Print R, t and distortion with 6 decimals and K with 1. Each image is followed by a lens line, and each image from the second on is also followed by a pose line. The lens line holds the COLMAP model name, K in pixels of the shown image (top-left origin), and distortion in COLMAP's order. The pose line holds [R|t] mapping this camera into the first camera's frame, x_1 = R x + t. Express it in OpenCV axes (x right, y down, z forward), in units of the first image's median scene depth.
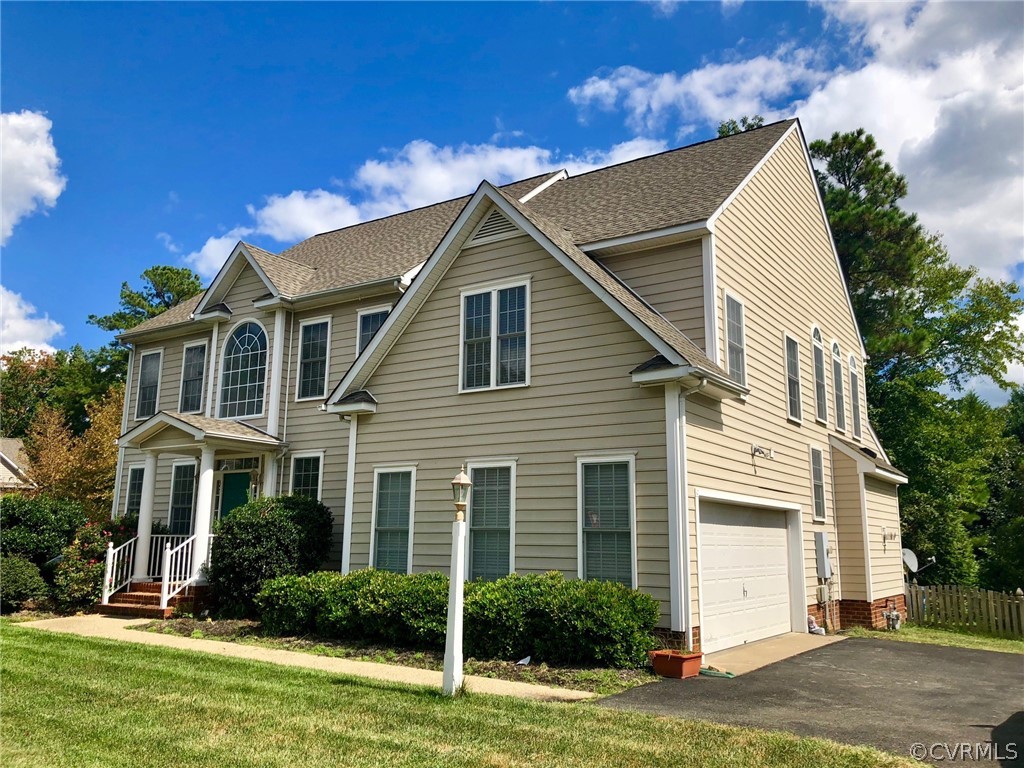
lens RADIAL K [[818.6, 0, 580.2], [0, 818.6, 356.5], [0, 0, 1]] dist [0.004536, -0.089857]
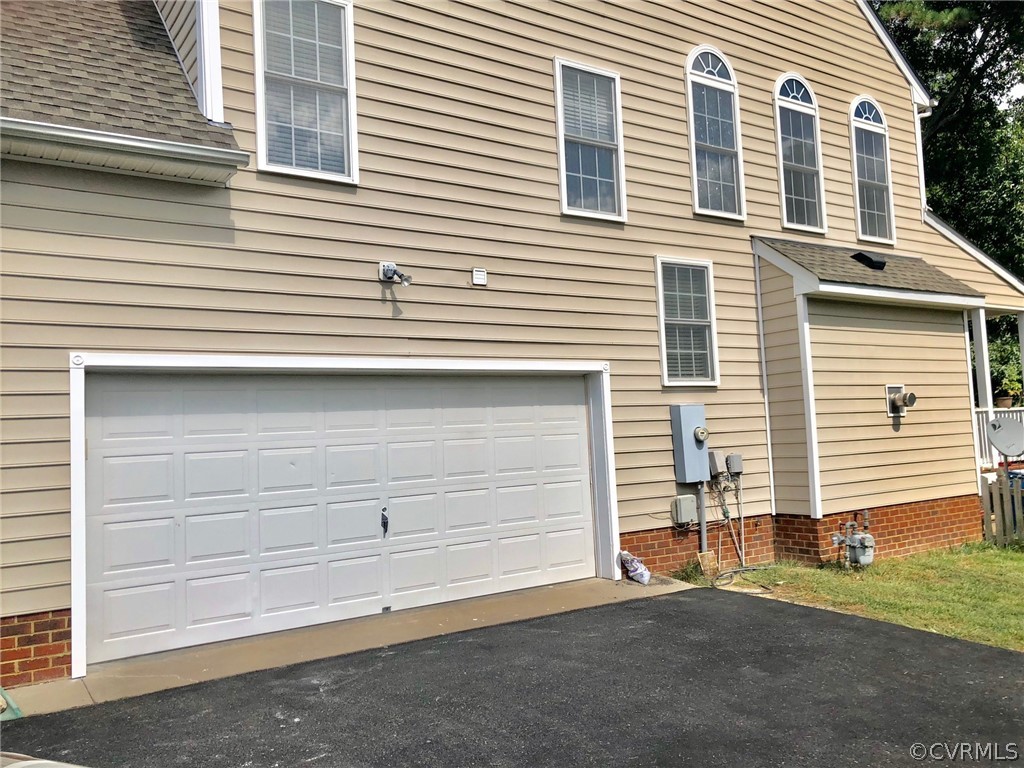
lens RADIAL K [[847.0, 0, 512.0], [0, 847.0, 384.0], [0, 0, 1]] dist [0.031765, -0.002825]
pose [[0.916516, -0.087153, -0.390389, 0.401973], [0.149491, 0.979885, 0.132204, 0.098829], [0.371014, -0.179527, 0.911108, 0.396186]]
